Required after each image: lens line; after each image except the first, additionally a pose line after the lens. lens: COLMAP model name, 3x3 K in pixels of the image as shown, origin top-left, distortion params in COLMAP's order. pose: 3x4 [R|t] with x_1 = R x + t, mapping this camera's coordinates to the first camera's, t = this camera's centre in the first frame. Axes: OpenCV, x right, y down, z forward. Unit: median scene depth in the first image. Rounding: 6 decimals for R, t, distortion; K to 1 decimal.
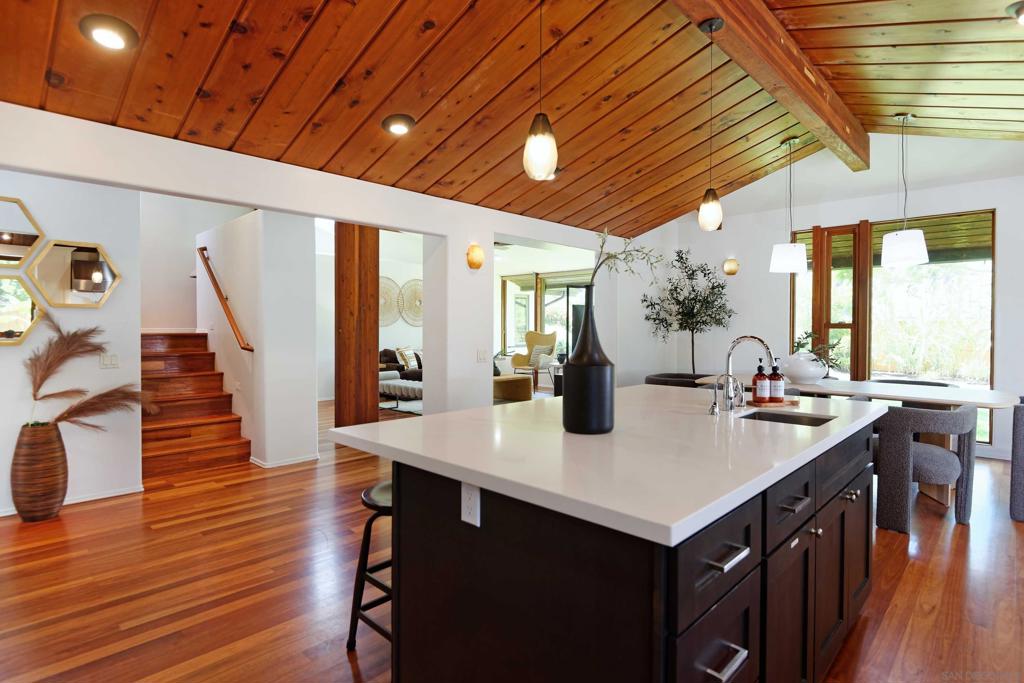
lens RADIAL K [[509.5, 0, 513.4], [0, 509.5, 336.2], [0, 0, 1]] dist [0.000649, -0.000024]
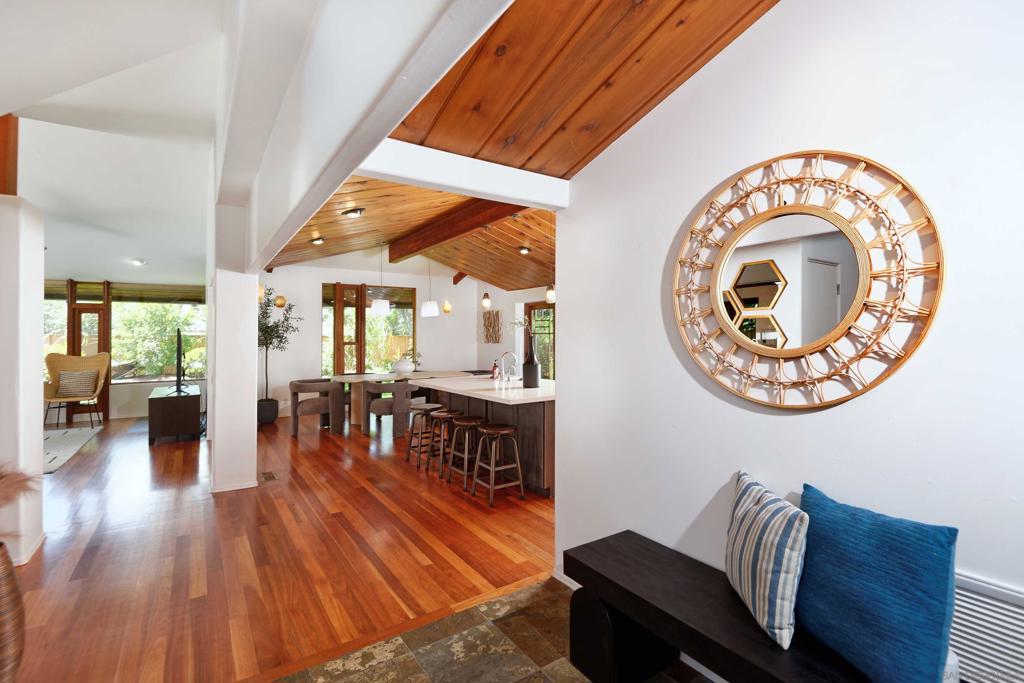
lens RADIAL K [[477.9, 0, 511.4], [0, 477.9, 333.9], [0, 0, 1]] dist [0.002856, 0.000165]
pose [[0.207436, 0.008288, 0.978213, -0.565241], [0.018953, 0.999742, -0.012489, -0.016433], [-0.978065, 0.021130, 0.207226, 0.131488]]
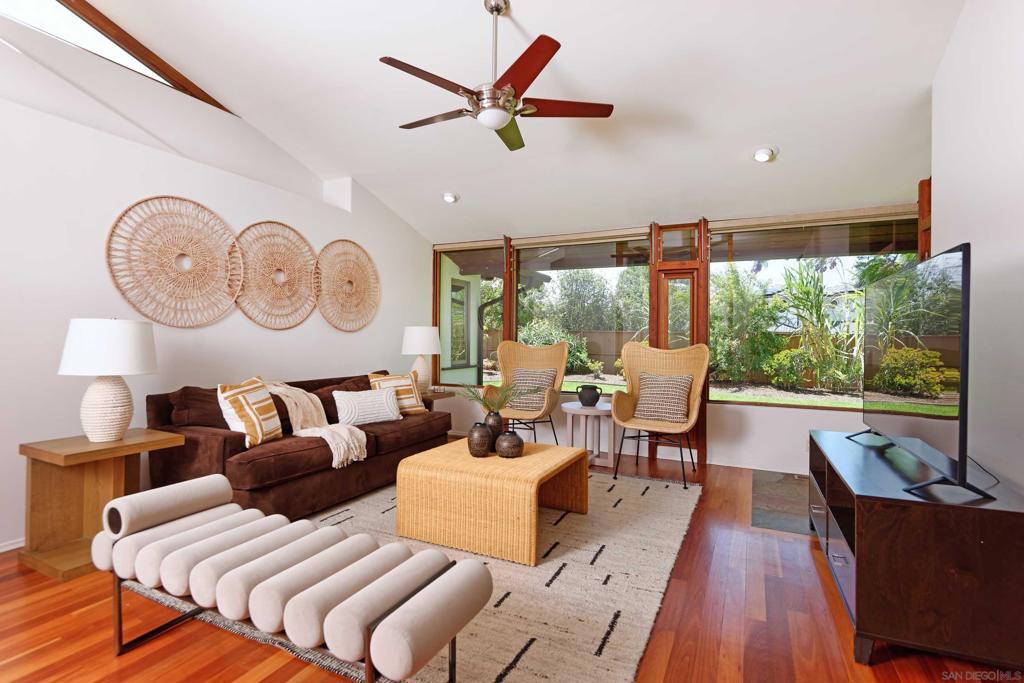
lens RADIAL K [[483.1, 0, 511.4], [0, 483.1, 340.0], [0, 0, 1]] dist [0.003111, 0.000136]
pose [[0.950710, 0.004506, 0.310048, -0.158177], [0.004363, 0.999601, -0.027907, 0.003896], [-0.310050, 0.027884, 0.950311, 0.686184]]
